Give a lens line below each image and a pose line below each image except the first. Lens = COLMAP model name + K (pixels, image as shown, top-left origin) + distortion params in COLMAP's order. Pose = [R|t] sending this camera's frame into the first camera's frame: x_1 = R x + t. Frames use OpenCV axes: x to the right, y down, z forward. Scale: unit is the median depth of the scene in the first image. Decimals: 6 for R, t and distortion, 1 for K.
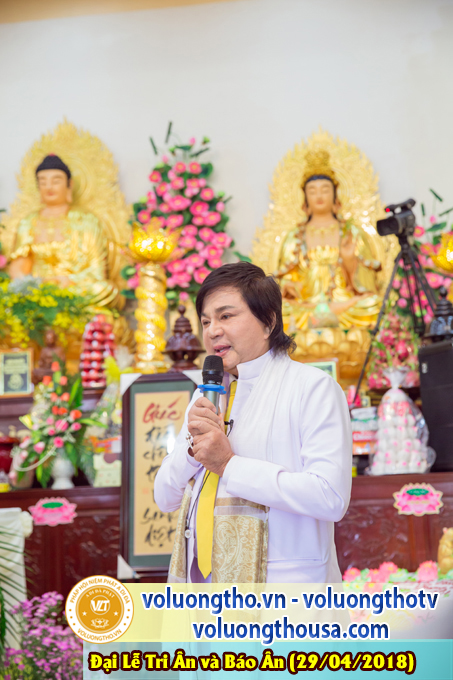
lens RADIAL K [[999.6, 0, 226.3], [0, 999.6, 342.8], [0, 0, 1]] dist [0.096768, 0.000000]
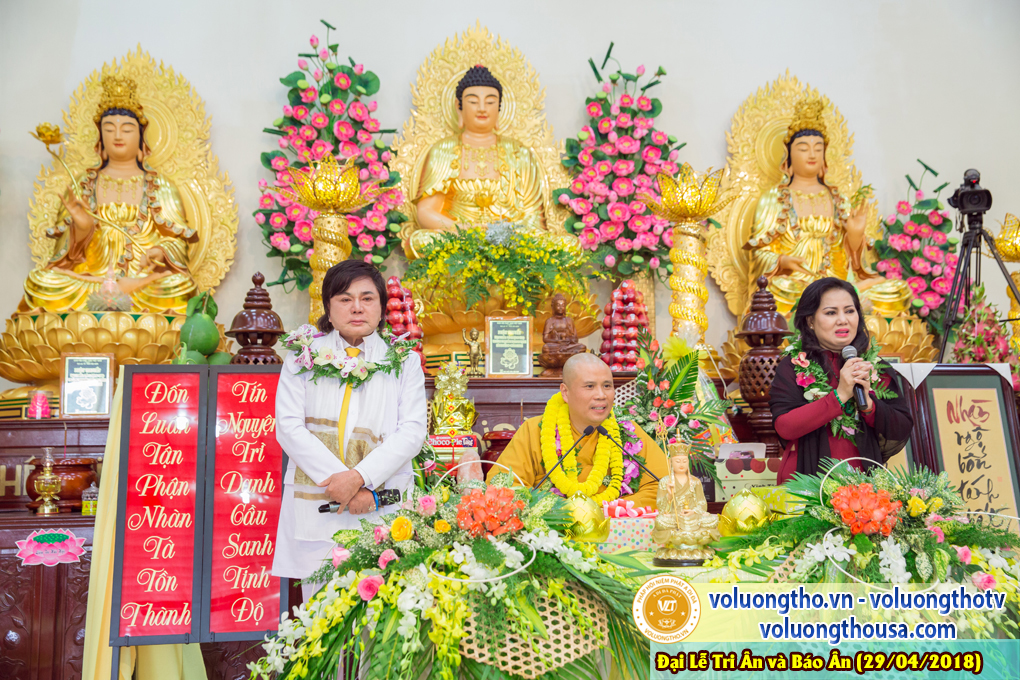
lens RADIAL K [[1162.2, 0, 510.9], [0, 1162.2, 339.5], [0, 0, 1]] dist [0.046501, 0.000000]
pose [[0.959619, 0.058616, 0.275127, -0.411449], [-0.063696, 0.997924, 0.009556, 0.013993], [-0.273996, -0.026694, 0.961360, 0.132000]]
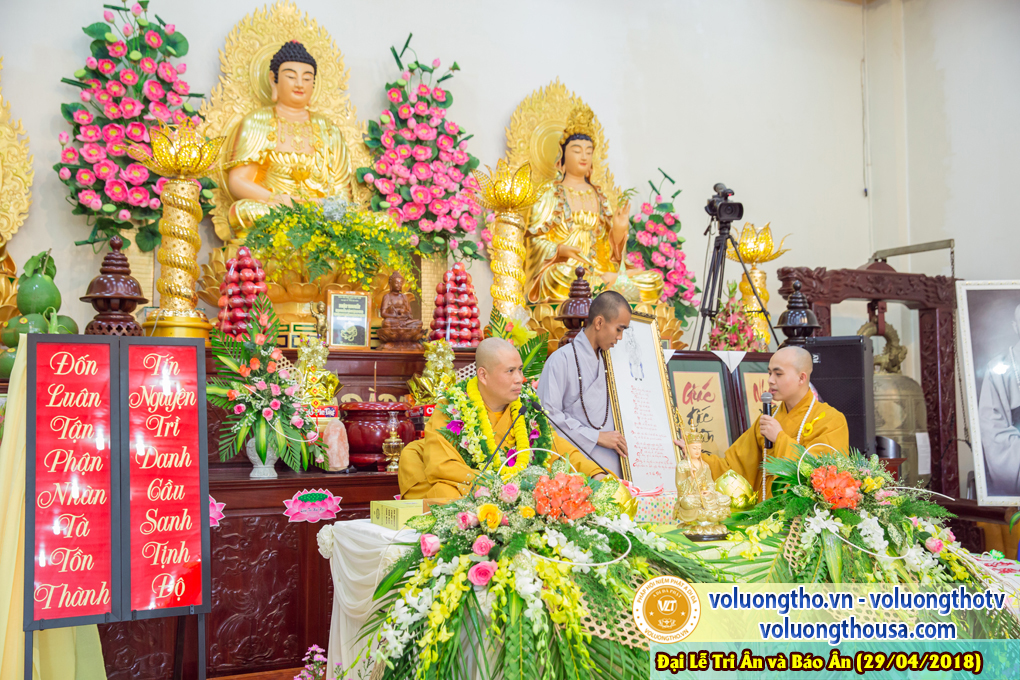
lens RADIAL K [[1073.1, 0, 510.5], [0, 1073.1, 341.5], [0, 0, 1]] dist [0.031510, 0.000000]
pose [[0.809522, 0.074291, 0.582370, -0.549741], [-0.106745, 0.994052, 0.021573, 0.013016], [-0.577303, -0.079629, 0.812638, 0.202191]]
